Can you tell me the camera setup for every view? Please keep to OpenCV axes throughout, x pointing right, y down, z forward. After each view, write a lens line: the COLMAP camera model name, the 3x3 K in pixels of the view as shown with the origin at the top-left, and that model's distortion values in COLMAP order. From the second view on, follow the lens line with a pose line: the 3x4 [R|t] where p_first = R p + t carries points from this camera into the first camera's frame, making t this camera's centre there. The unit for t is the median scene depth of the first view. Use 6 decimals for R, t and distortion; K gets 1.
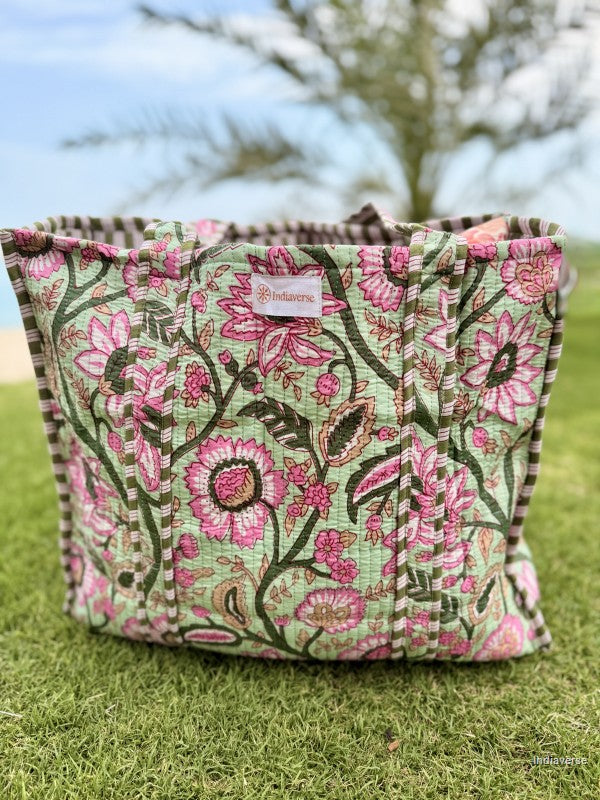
lens RADIAL K [[590.8, 0, 300.0], [0, 590.8, 400.0], [0, 0, 1]] dist [0.071874, -0.173045]
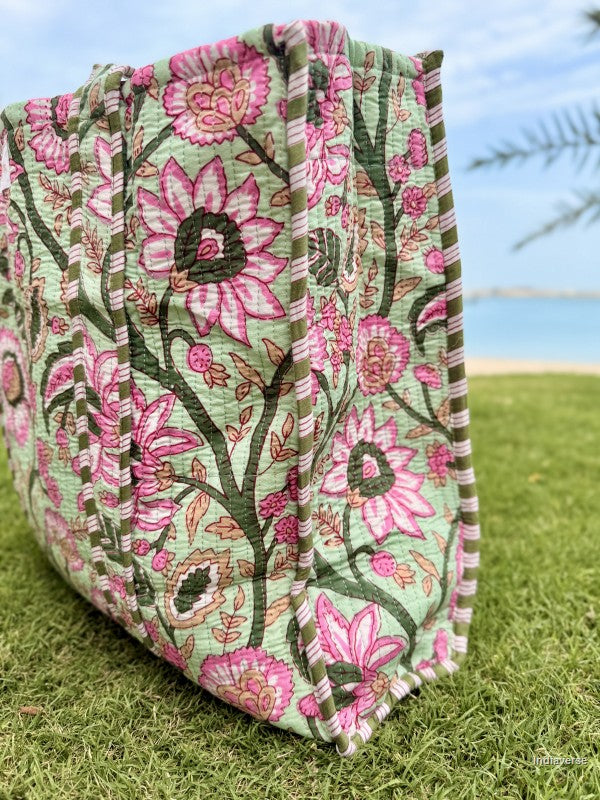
lens RADIAL K [[590.8, 0, 300.0], [0, 590.8, 400.0], [0, 0, 1]] dist [0.071874, -0.173045]
pose [[0.721751, 0.126887, -0.680423, 0.943340], [-0.168369, 0.985710, 0.005222, 0.095748], [0.671362, 0.110793, 0.732801, 0.620428]]
